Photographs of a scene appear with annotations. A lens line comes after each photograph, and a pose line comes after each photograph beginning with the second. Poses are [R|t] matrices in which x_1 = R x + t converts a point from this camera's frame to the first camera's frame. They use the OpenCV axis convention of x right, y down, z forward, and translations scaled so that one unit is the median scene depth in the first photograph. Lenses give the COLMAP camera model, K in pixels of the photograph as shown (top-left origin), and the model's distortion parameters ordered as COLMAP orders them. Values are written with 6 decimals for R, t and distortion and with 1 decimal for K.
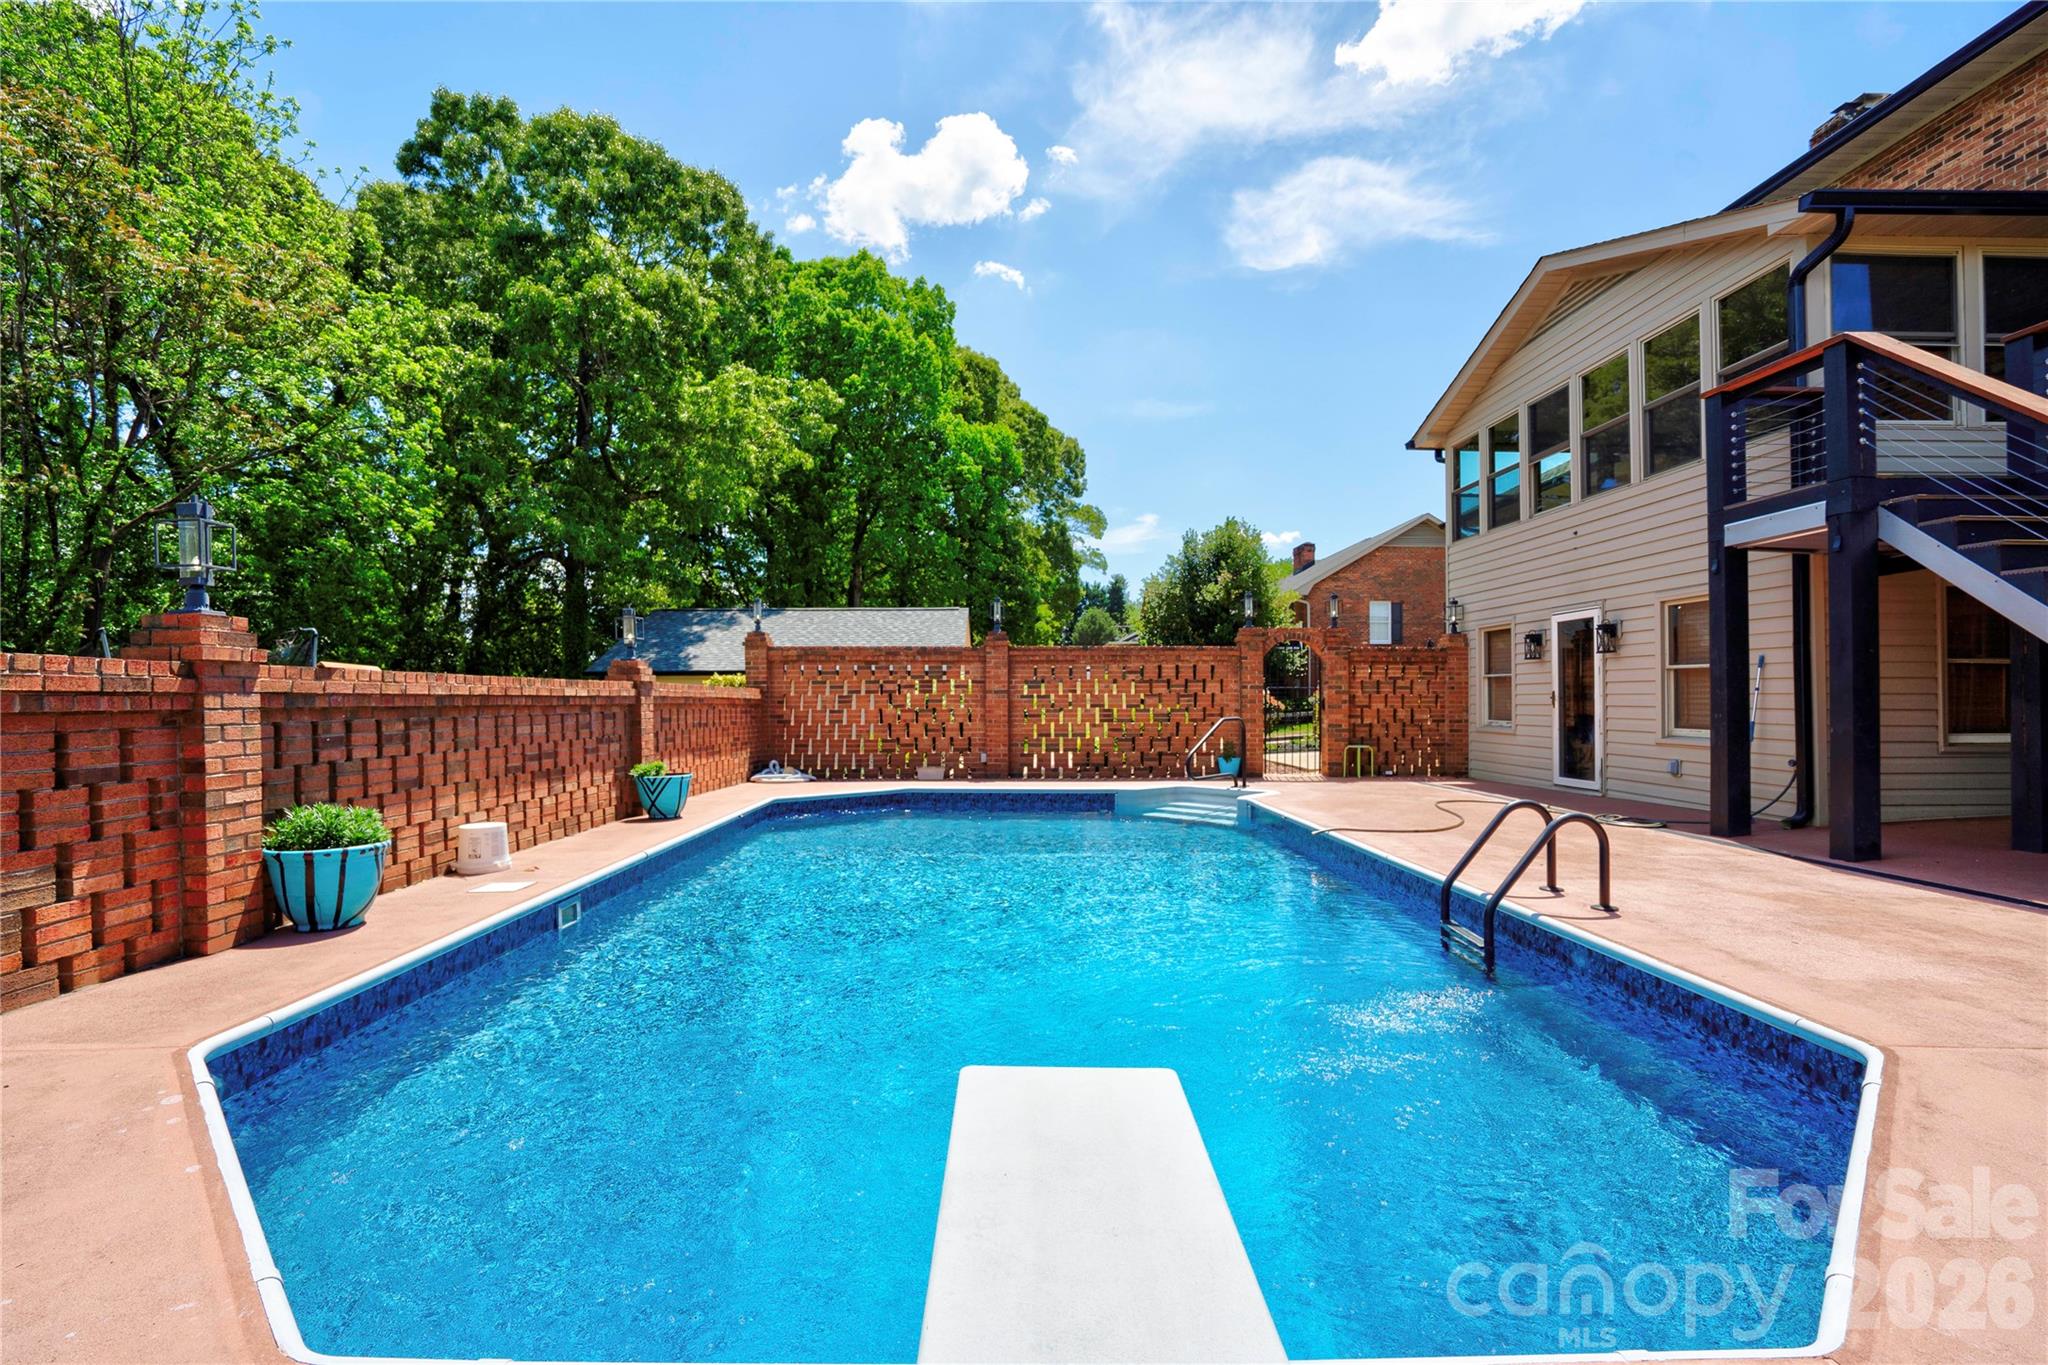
lens RADIAL K [[971.7, 0, 1028.1], [0, 971.7, 686.1], [0, 0, 1]] dist [-0.059414, 0.025226]
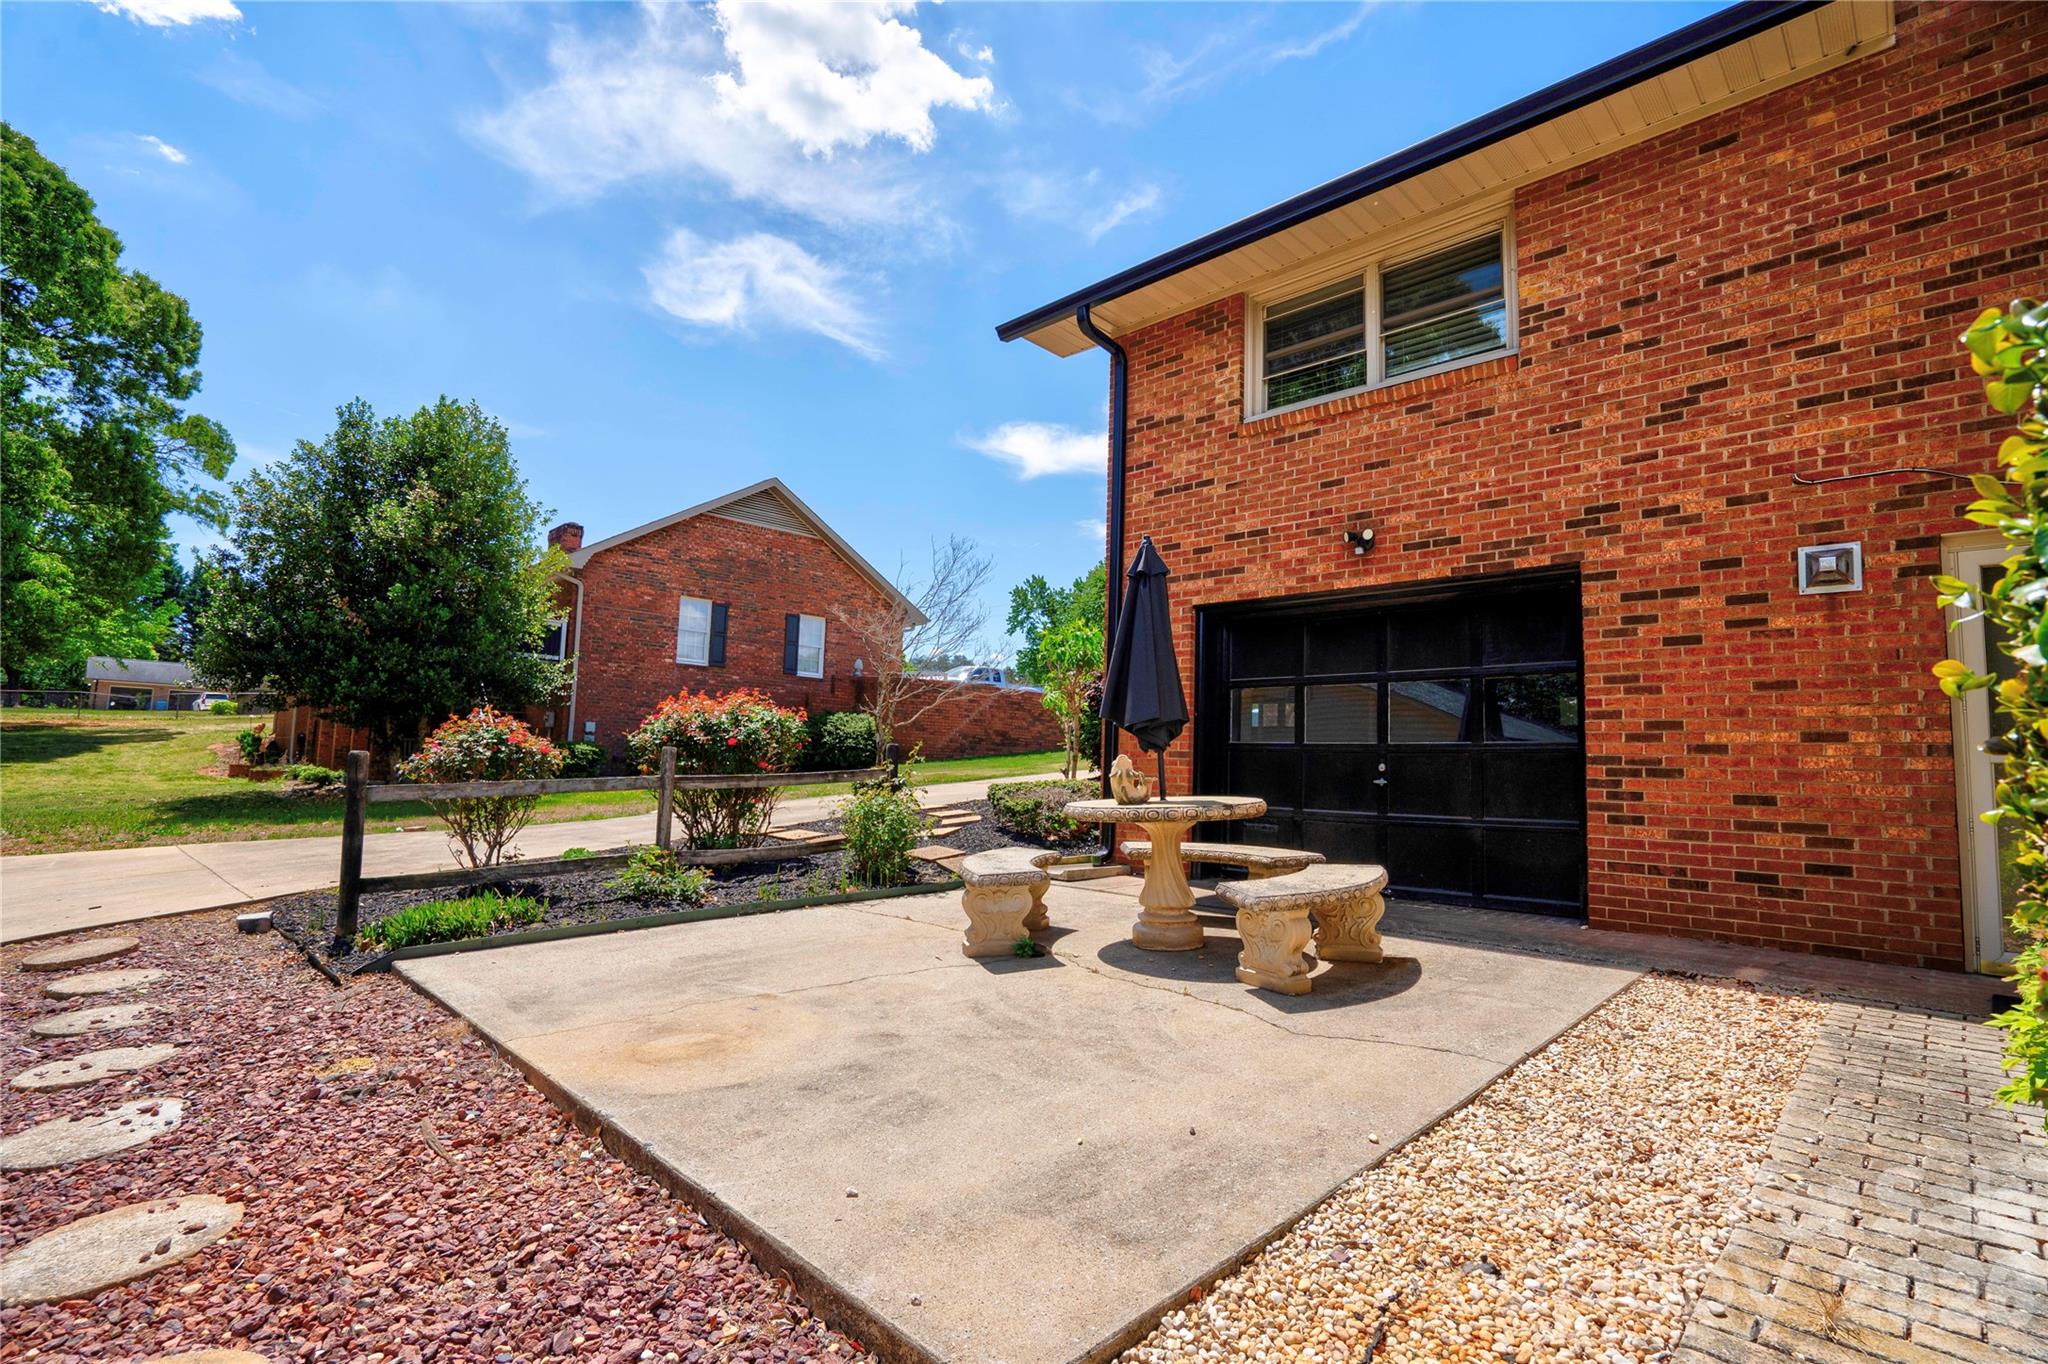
lens RADIAL K [[943.4, 0, 1024.0], [0, 943.4, 682.0], [0, 0, 1]] dist [-0.058616, 0.015093]
pose [[0.720189, 0.082191, 0.688892, 0.268325], [-0.037457, 0.996116, -0.079687, 0.025327], [-0.692766, 0.031586, 0.720470, 1.115251]]
